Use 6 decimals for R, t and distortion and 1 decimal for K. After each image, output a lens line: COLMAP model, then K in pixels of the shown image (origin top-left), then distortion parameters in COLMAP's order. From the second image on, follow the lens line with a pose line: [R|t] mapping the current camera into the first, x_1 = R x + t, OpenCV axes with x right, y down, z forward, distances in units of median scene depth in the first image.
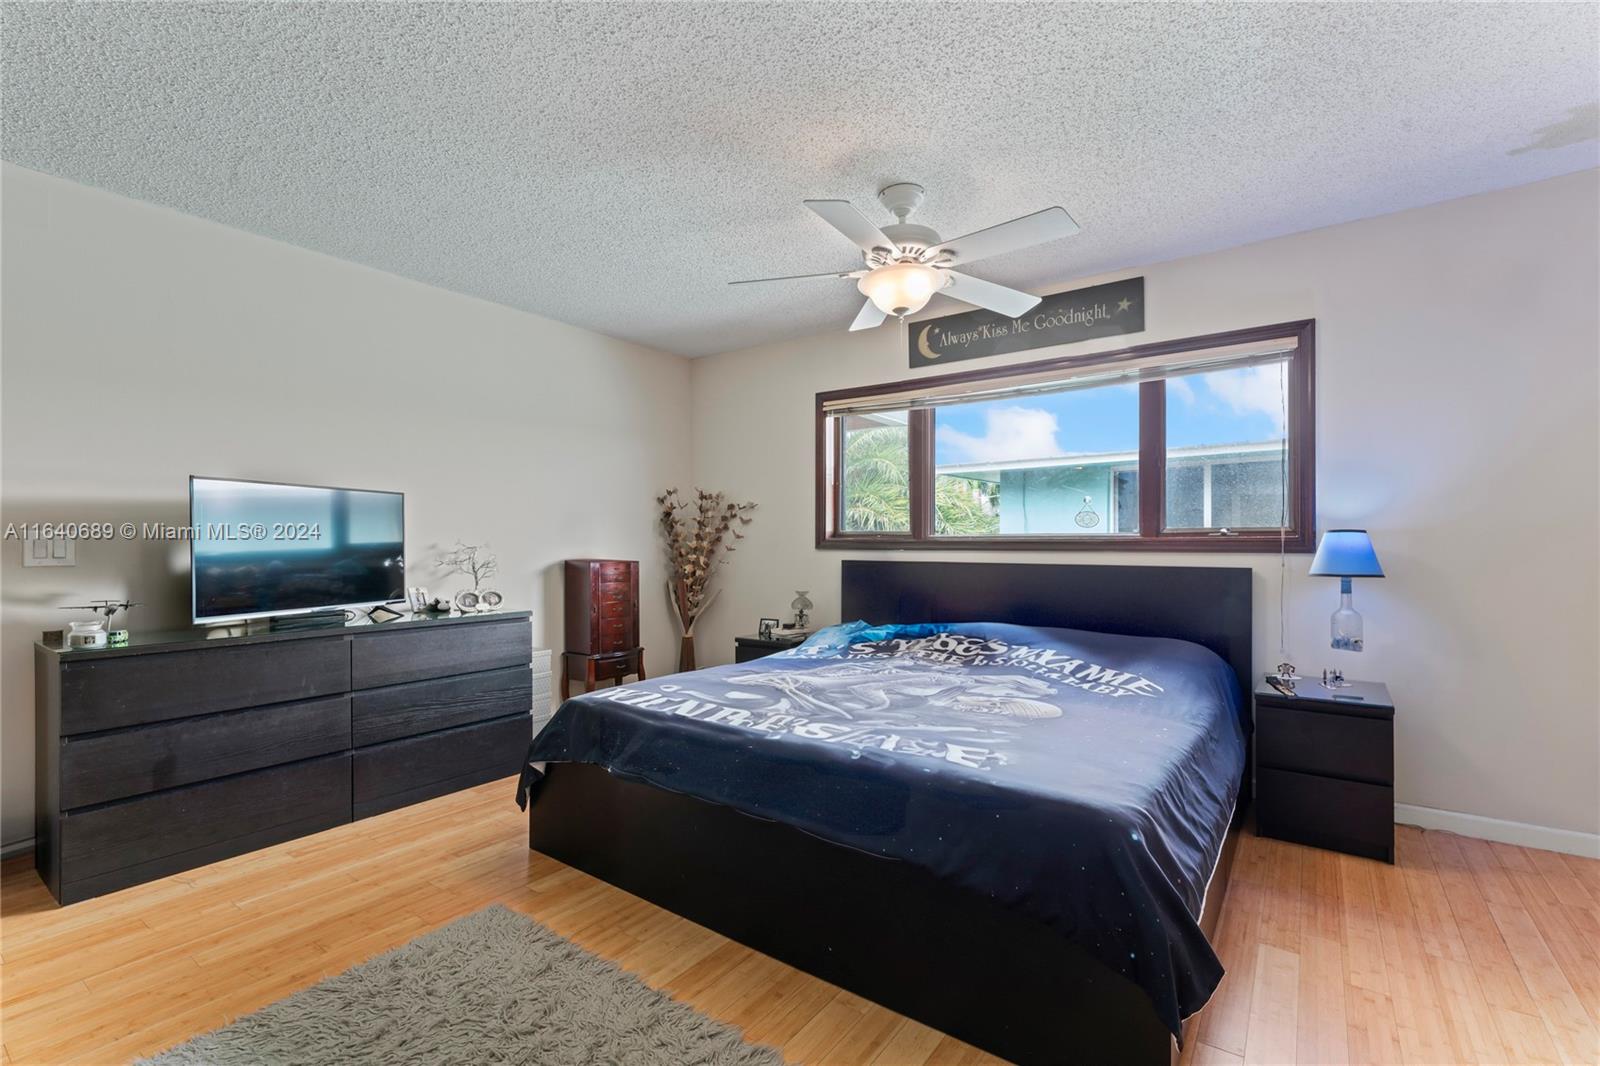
lens RADIAL K [[674.4, 0, 800.4], [0, 674.4, 540.5], [0, 0, 1]] dist [-0.005032, -0.000250]
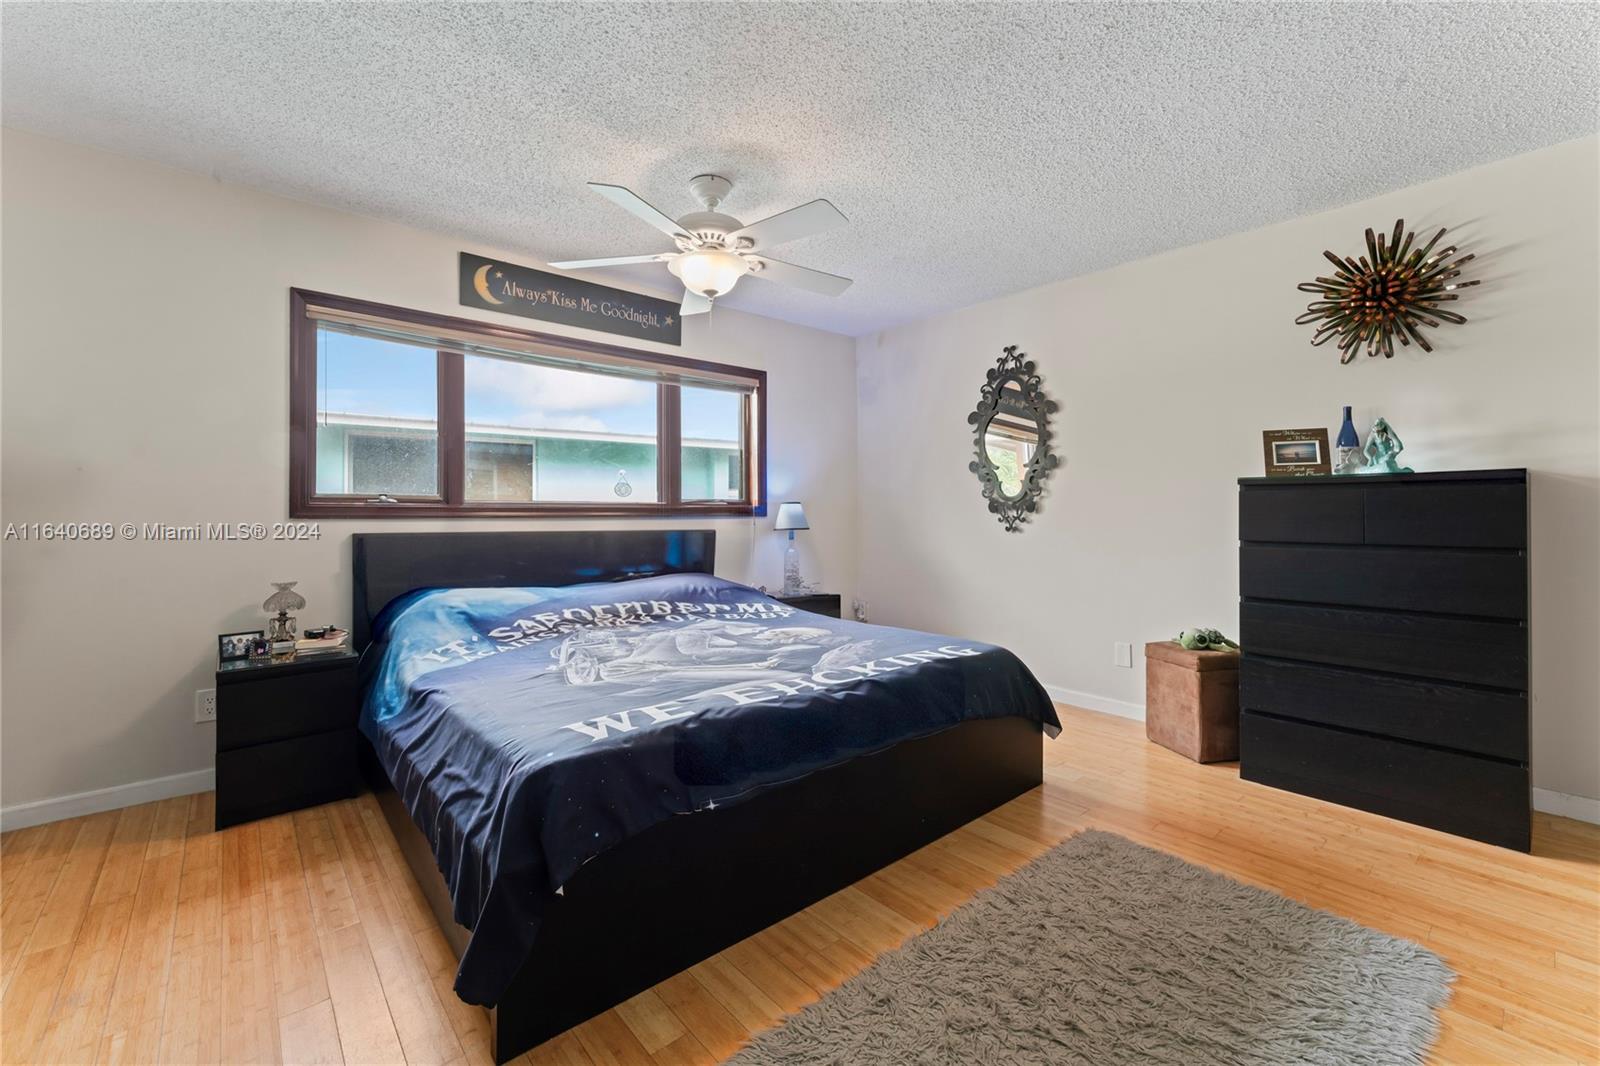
lens RADIAL K [[643.0, 0, 792.0], [0, 643.0, 506.5], [0, 0, 1]] dist [-0.003058, 0.001060]
pose [[0.258055, 0.007625, 0.966100, -0.585744], [-0.002917, 0.999970, -0.007113, 0.004924], [-0.966126, -0.000982, 0.258069, 0.442275]]
